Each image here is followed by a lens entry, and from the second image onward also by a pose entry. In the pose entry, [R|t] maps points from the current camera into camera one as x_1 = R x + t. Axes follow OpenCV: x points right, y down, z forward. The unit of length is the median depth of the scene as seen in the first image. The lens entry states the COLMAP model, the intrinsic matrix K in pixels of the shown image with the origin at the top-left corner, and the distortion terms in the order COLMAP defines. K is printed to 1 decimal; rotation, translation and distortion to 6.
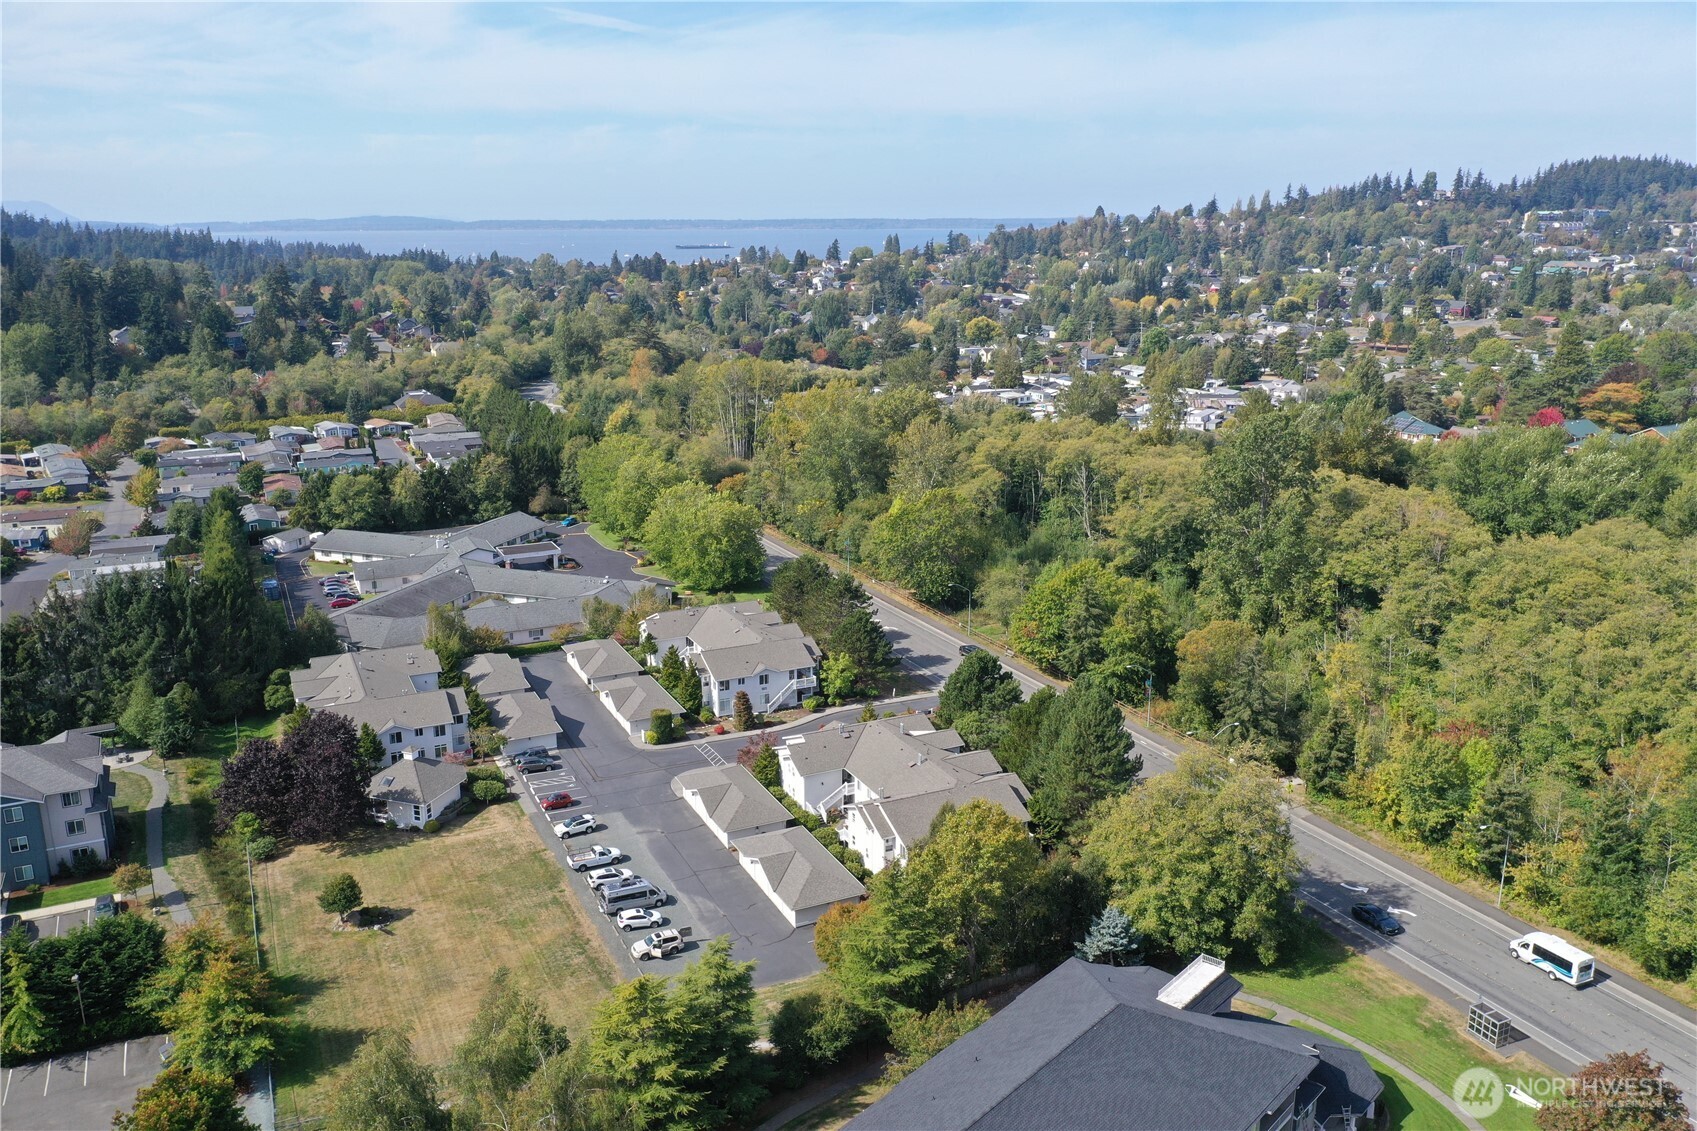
lens RADIAL K [[1338.0, 0, 840.5], [0, 1338.0, 569.5], [0, 0, 1]] dist [0.004209, -0.002220]
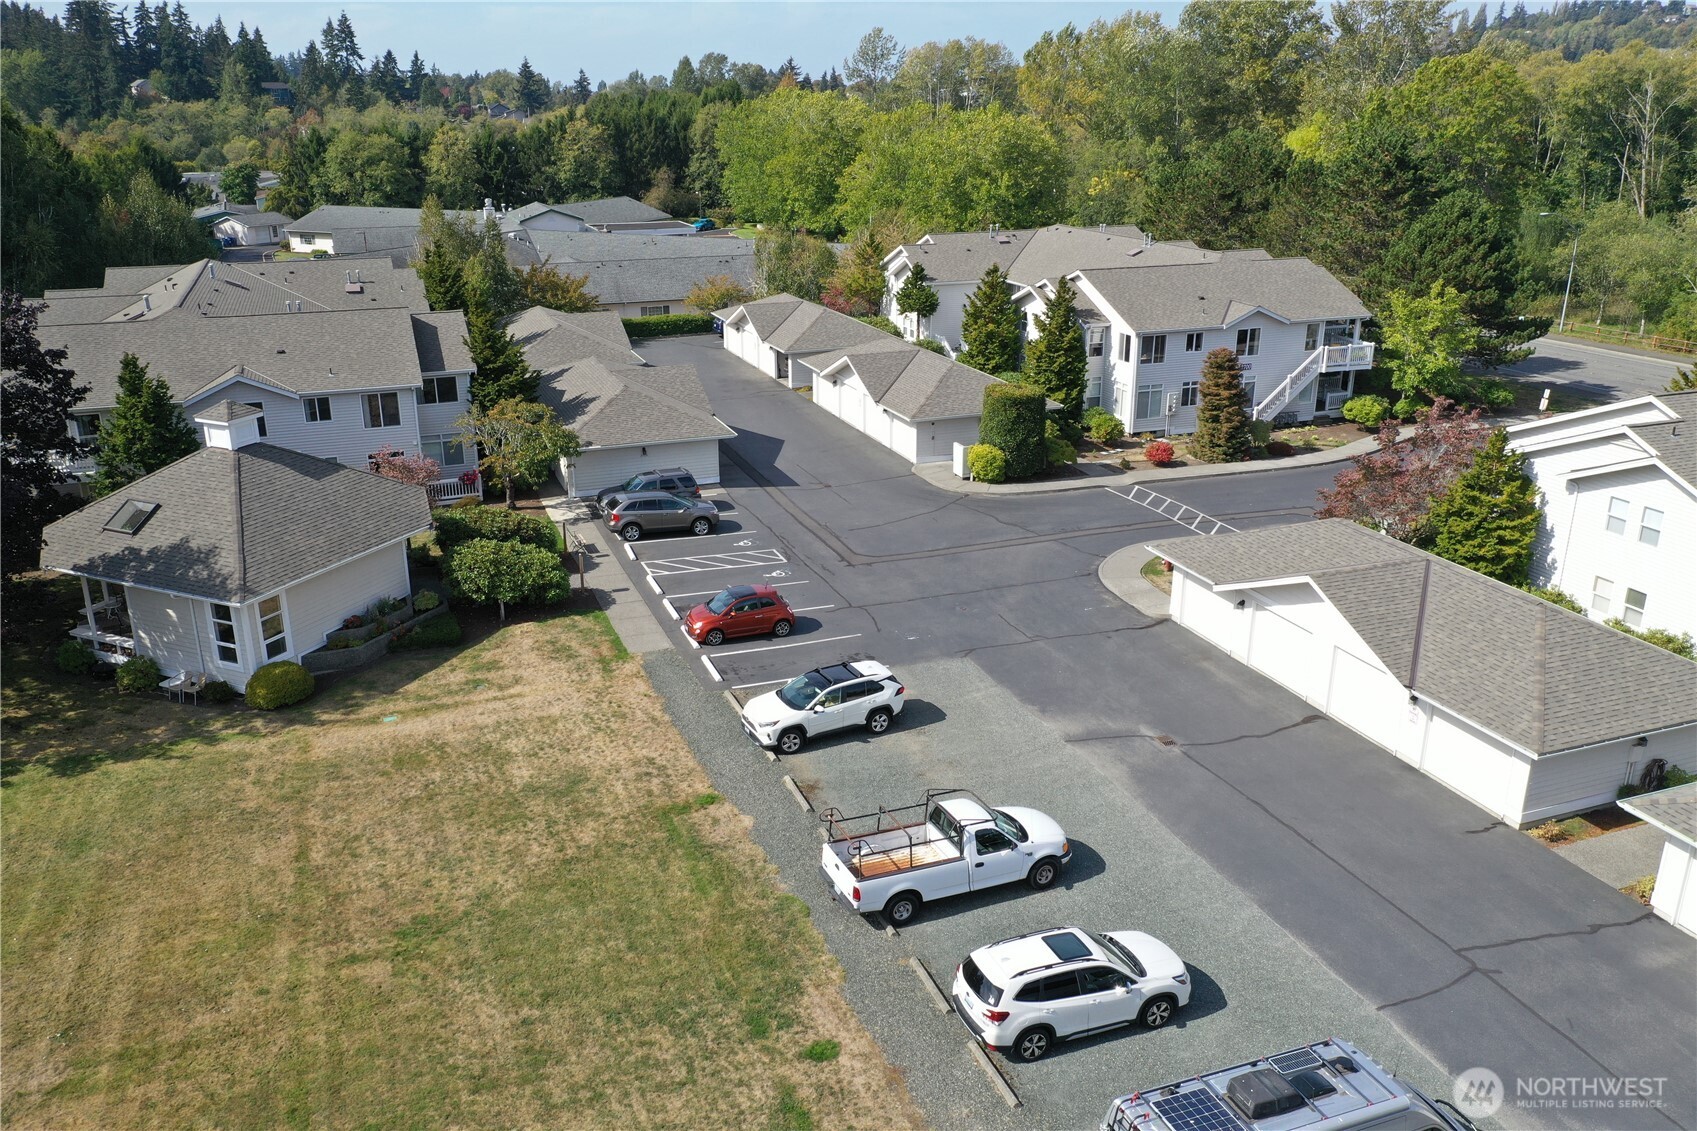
lens RADIAL K [[1338.0, 0, 840.5], [0, 1338.0, 569.5], [0, 0, 1]] dist [0.004209, -0.002220]
pose [[0.996710, 0.027598, -0.076205, -0.089998], [-0.021023, 0.996093, 0.085768, 0.073805], [0.078274, -0.083884, 0.993397, 0.383225]]
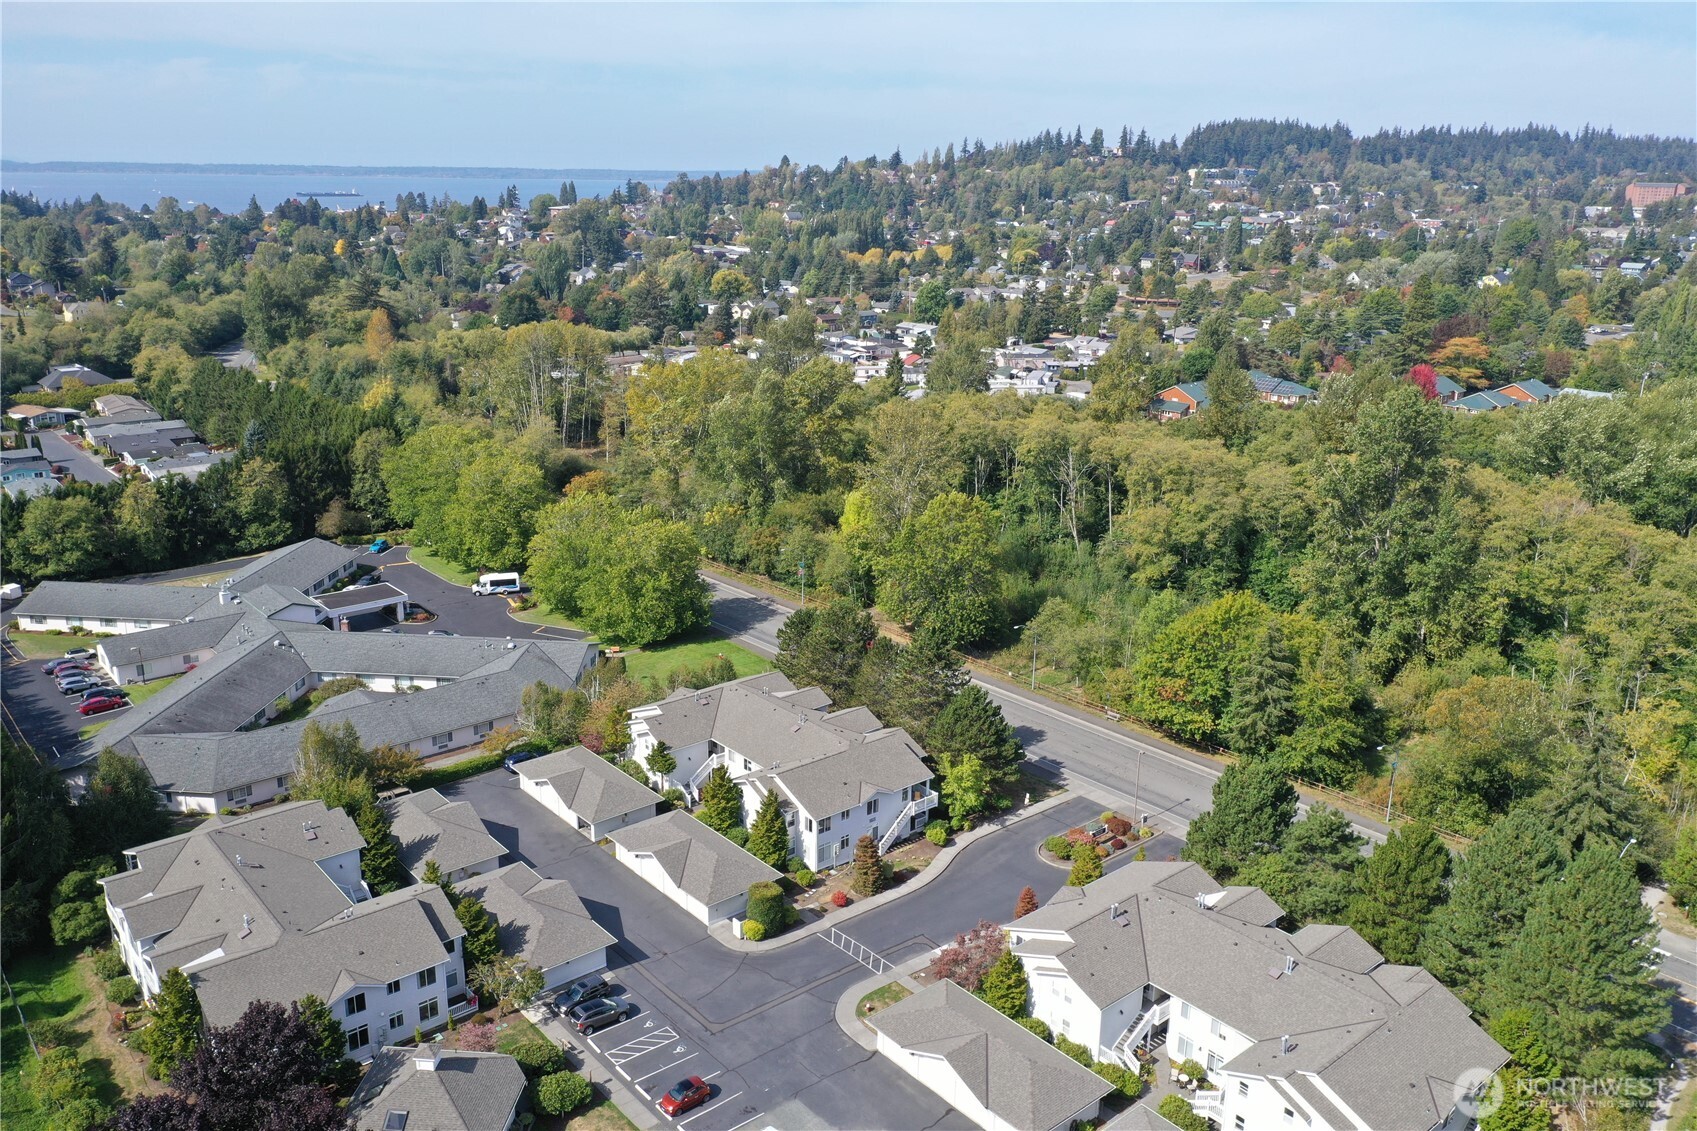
lens RADIAL K [[1338.0, 0, 840.5], [0, 1338.0, 569.5], [0, 0, 1]] dist [0.004209, -0.002220]
pose [[0.966118, -0.057216, 0.251679, -0.149522], [0.048925, 0.998037, 0.039085, -0.041080], [-0.253421, -0.025447, 0.967021, 0.223575]]
